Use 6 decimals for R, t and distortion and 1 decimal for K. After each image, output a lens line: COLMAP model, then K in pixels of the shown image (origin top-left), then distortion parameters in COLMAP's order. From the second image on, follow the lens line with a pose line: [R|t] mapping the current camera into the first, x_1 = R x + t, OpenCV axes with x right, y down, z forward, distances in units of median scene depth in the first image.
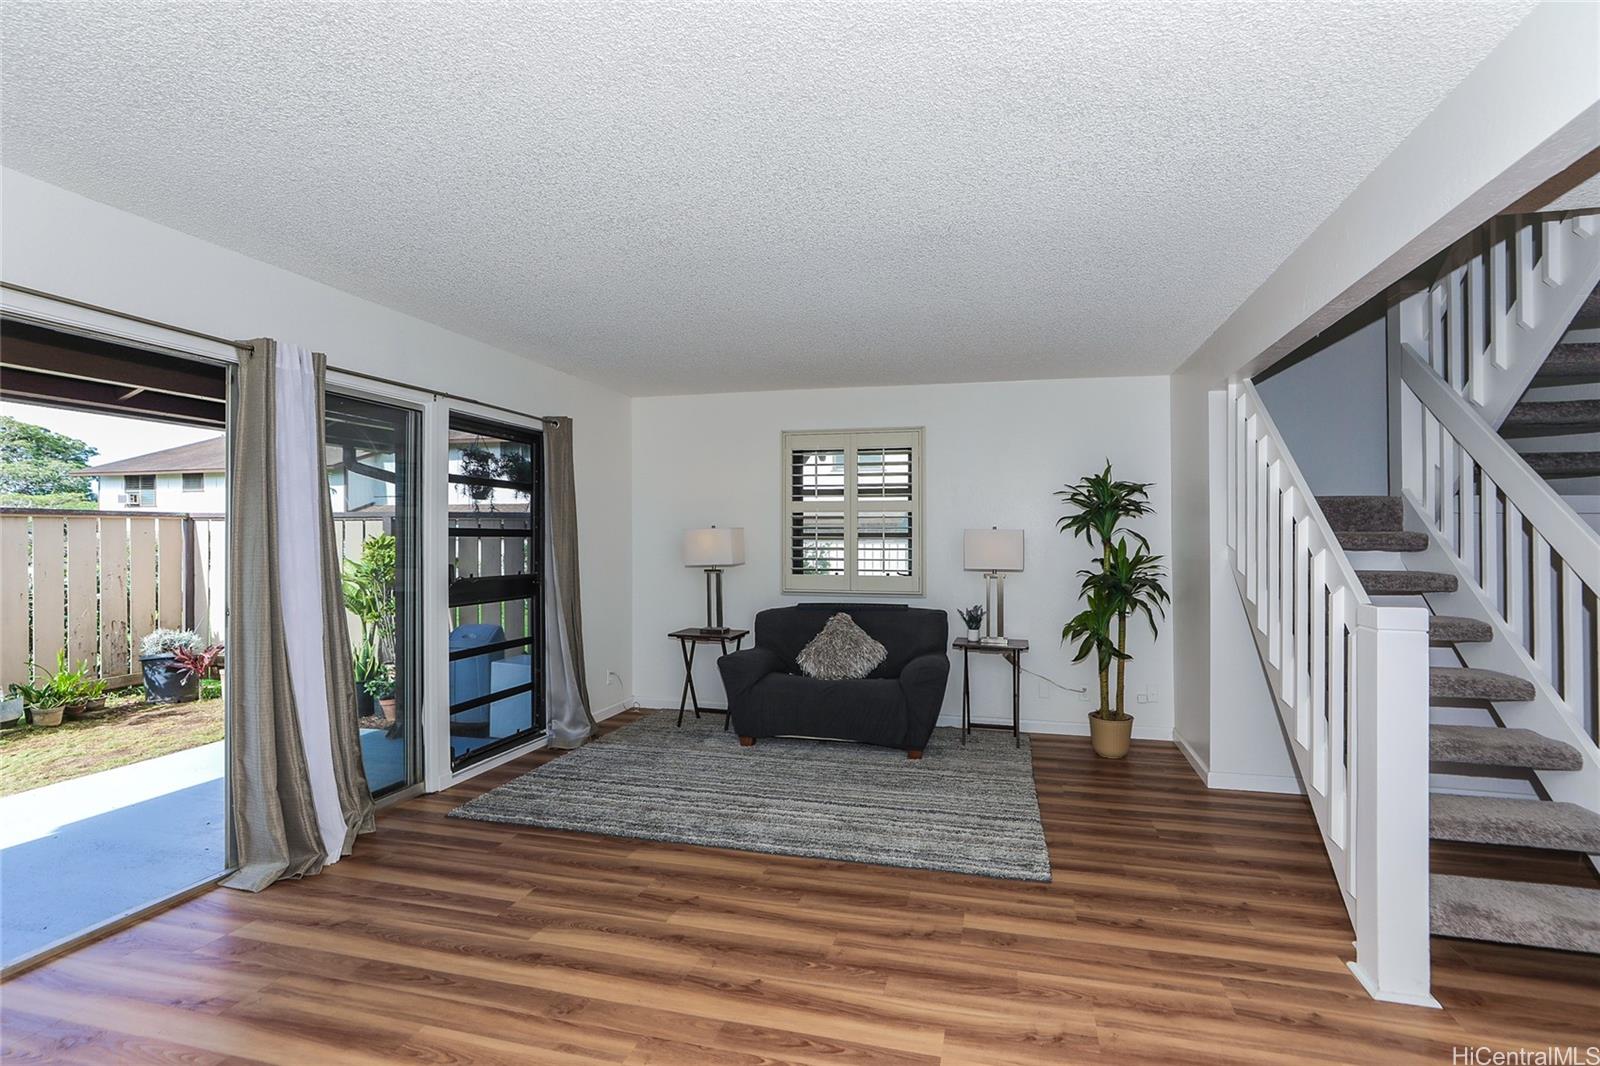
lens RADIAL K [[721.9, 0, 804.1], [0, 721.9, 553.2], [0, 0, 1]] dist [-0.045451, 0.013810]
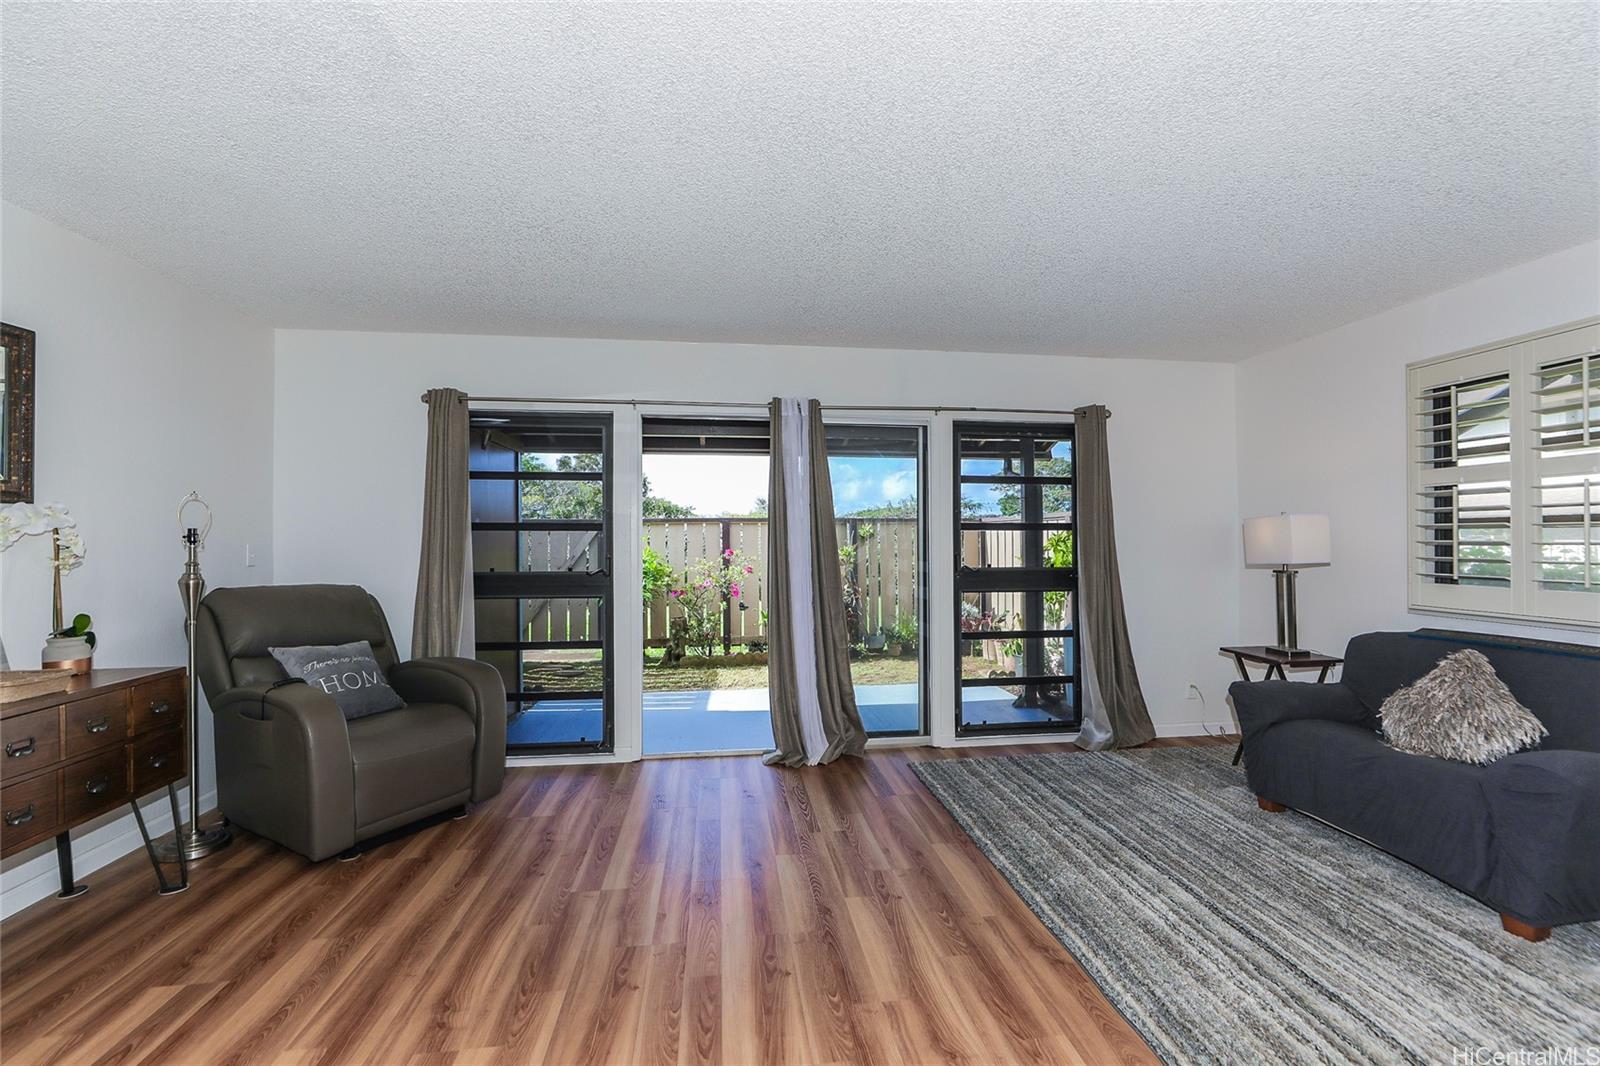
lens RADIAL K [[721.9, 0, 804.1], [0, 721.9, 553.2], [0, 0, 1]] dist [-0.045451, 0.013810]
pose [[0.374964, 0.025562, -0.926687, 0.434203], [-0.007902, 0.999672, 0.024378, -0.009707], [0.927006, -0.001818, 0.375043, 0.309645]]
